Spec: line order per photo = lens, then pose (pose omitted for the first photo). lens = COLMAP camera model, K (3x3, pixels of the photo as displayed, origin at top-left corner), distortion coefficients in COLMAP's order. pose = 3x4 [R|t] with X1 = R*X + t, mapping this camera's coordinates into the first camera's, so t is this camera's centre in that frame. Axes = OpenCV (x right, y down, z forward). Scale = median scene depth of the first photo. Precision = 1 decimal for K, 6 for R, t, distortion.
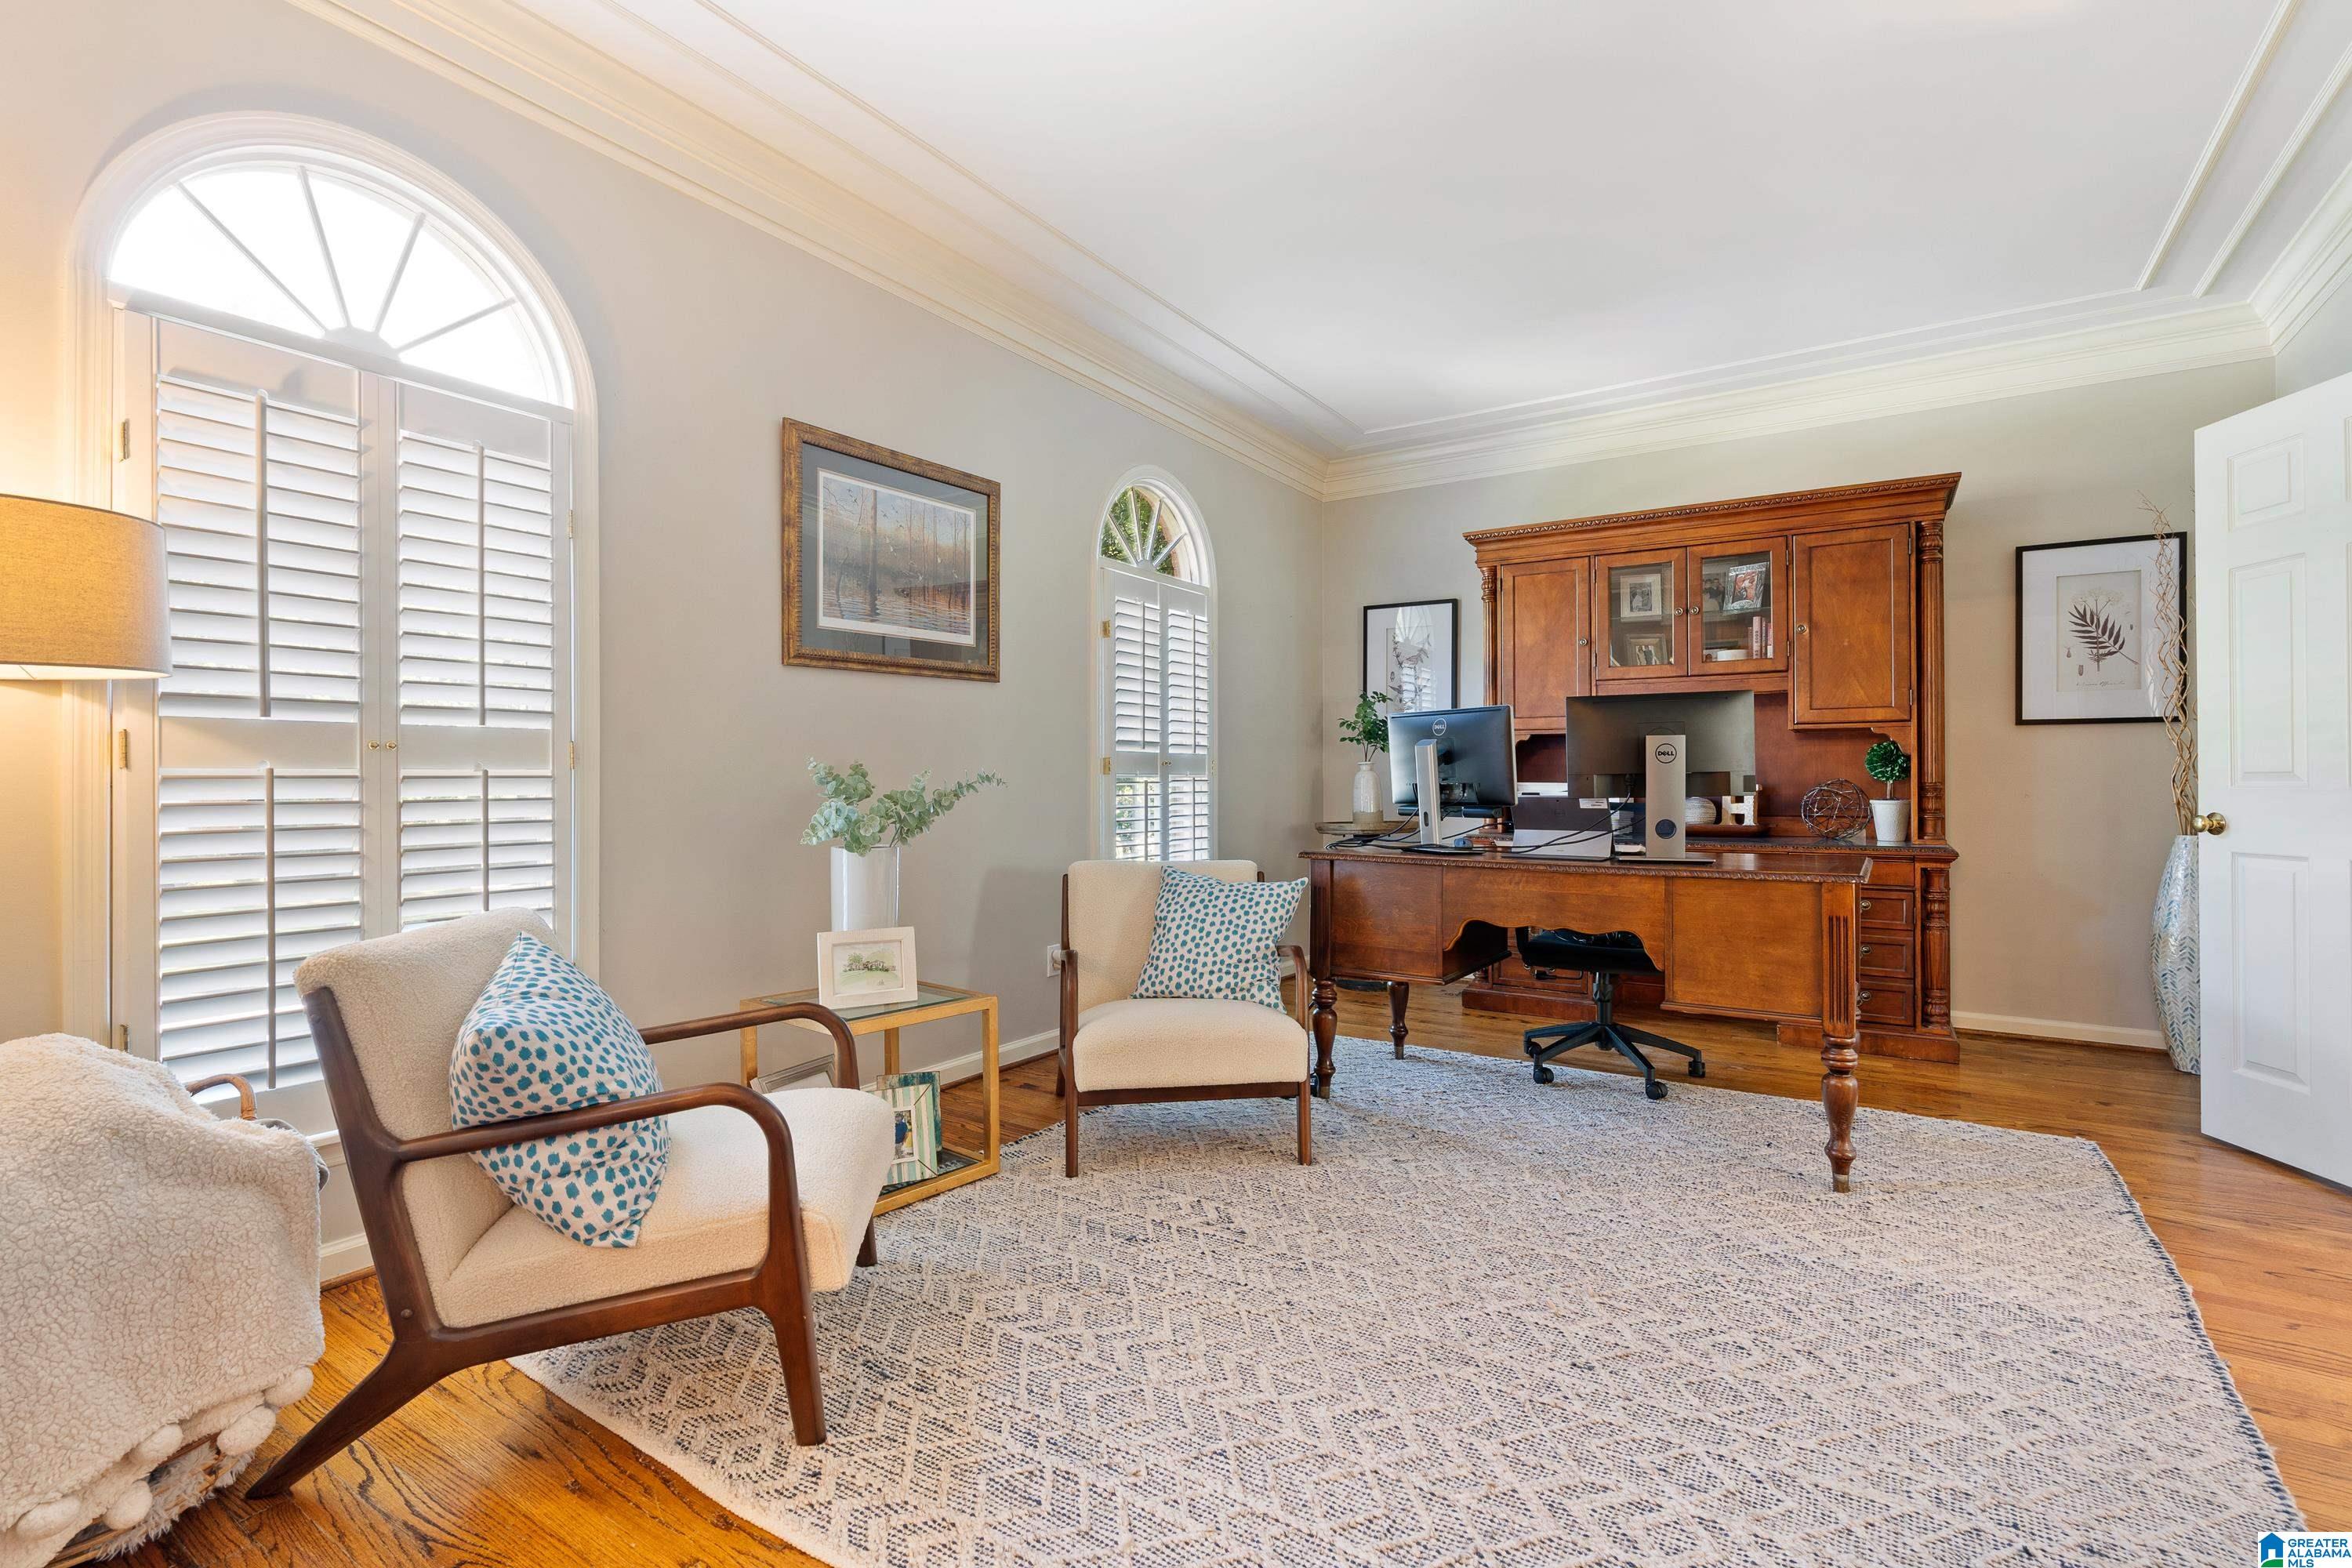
lens RADIAL K [[1087.5, 0, 1173.9], [0, 1087.5, 772.4], [0, 0, 1]] dist [-0.010276, 0.002633]
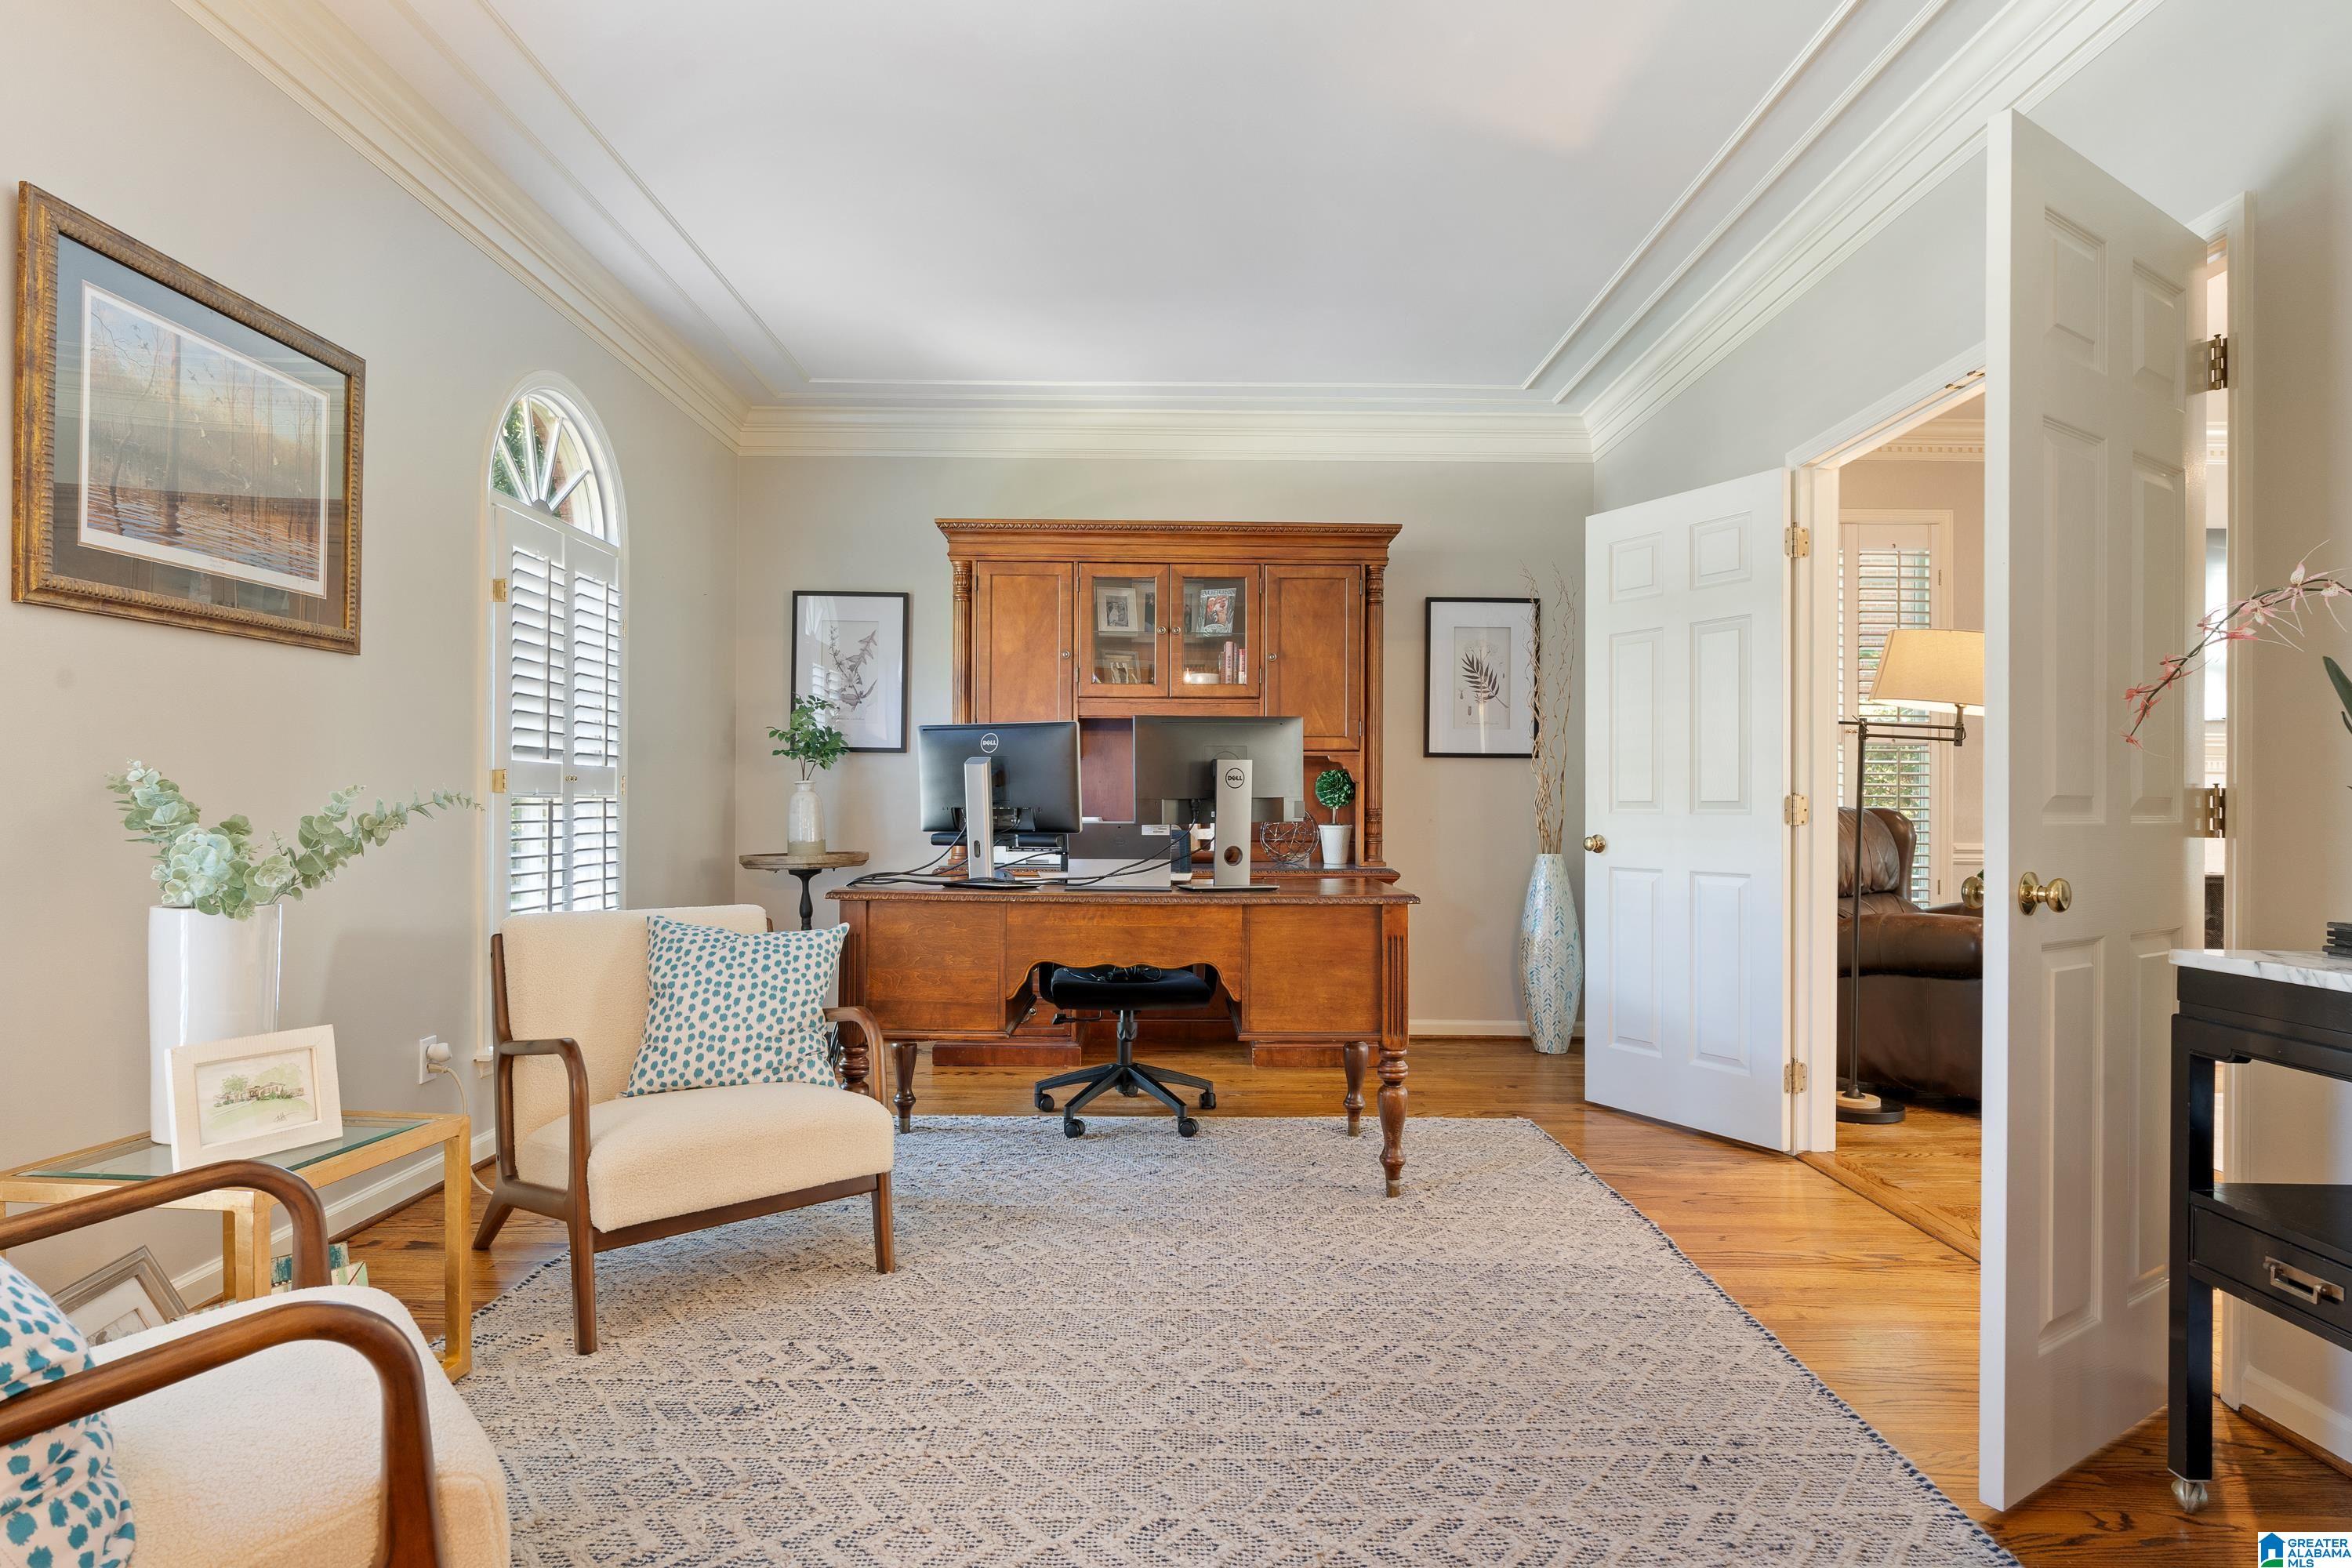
lens RADIAL K [[1268.0, 0, 1183.0], [0, 1268.0, 798.2], [0, 0, 1]] dist [-0.010961, 0.003945]
pose [[0.829795, 0.008307, 0.558006, -0.211162], [-0.010223, 0.999948, 0.000318, 0.000624], [-0.557974, -0.005968, 0.829837, 0.078575]]
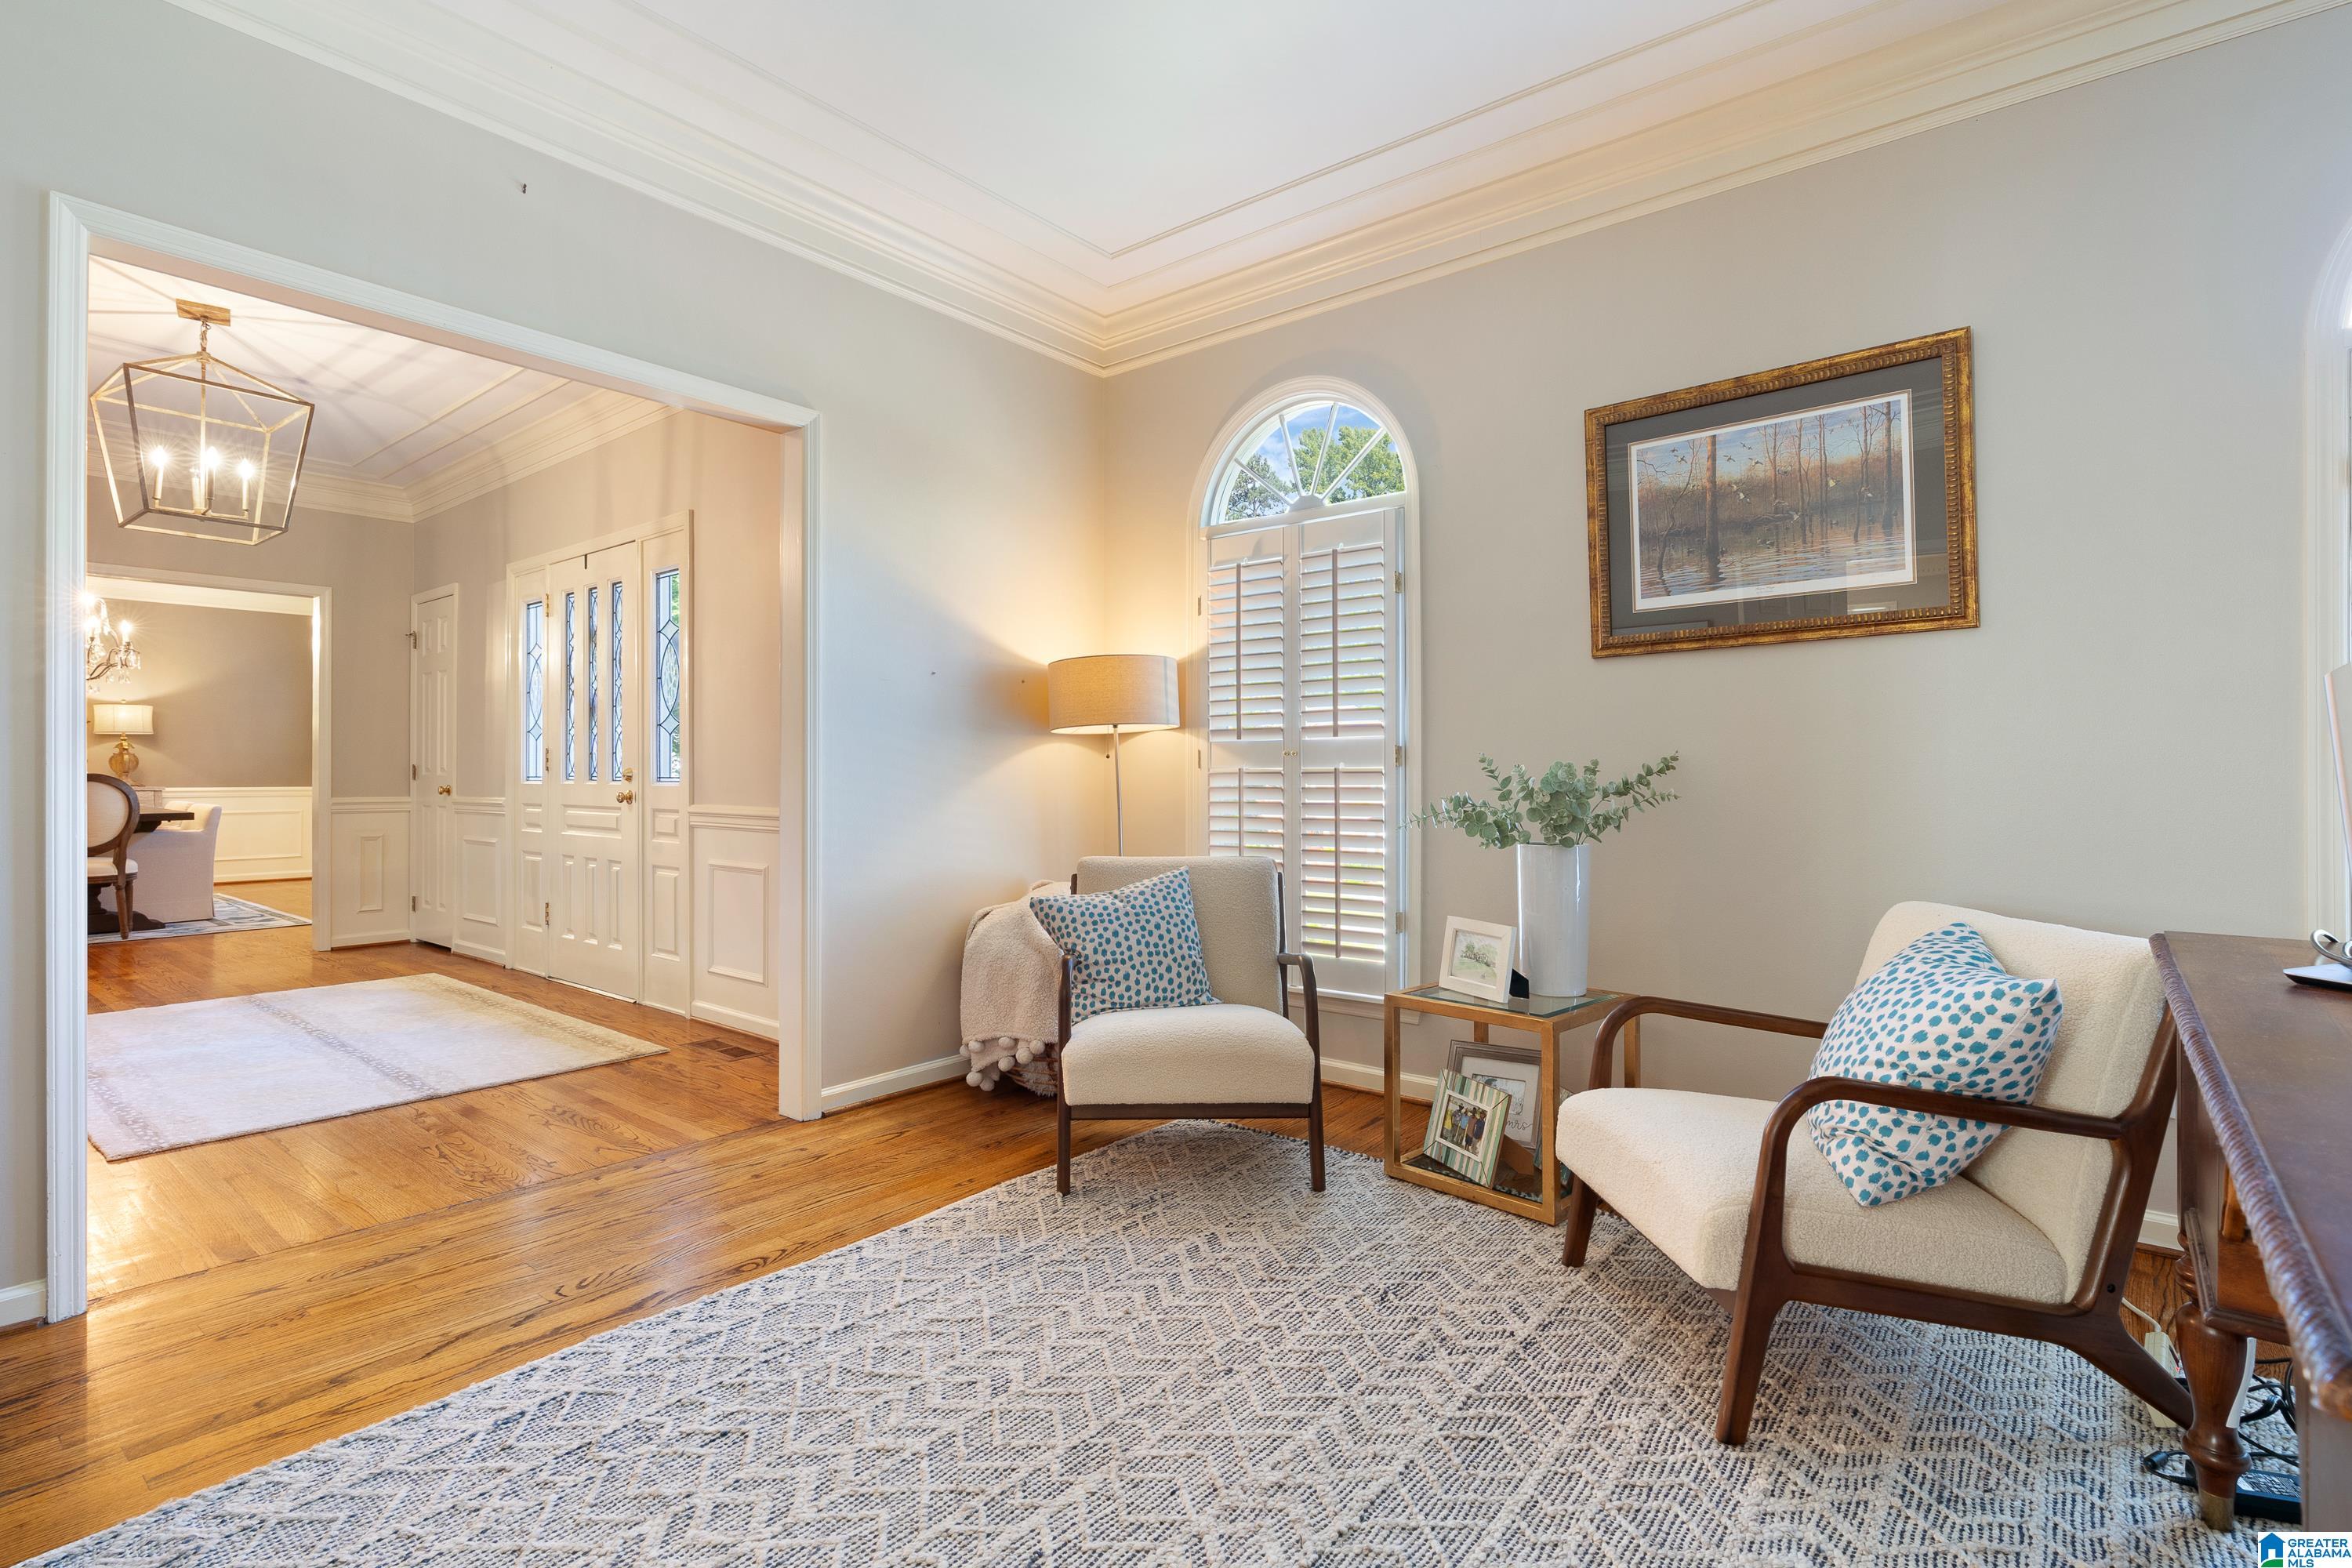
lens RADIAL K [[1124.8, 0, 1178.7], [0, 1124.8, 766.7], [0, 0, 1]] dist [-0.005313, -0.000212]
pose [[-0.092186, -0.007998, -0.995710, 0.685675], [0.007268, 0.999936, -0.008705, 0.005831], [0.995715, -0.008039, -0.092122, 0.705945]]
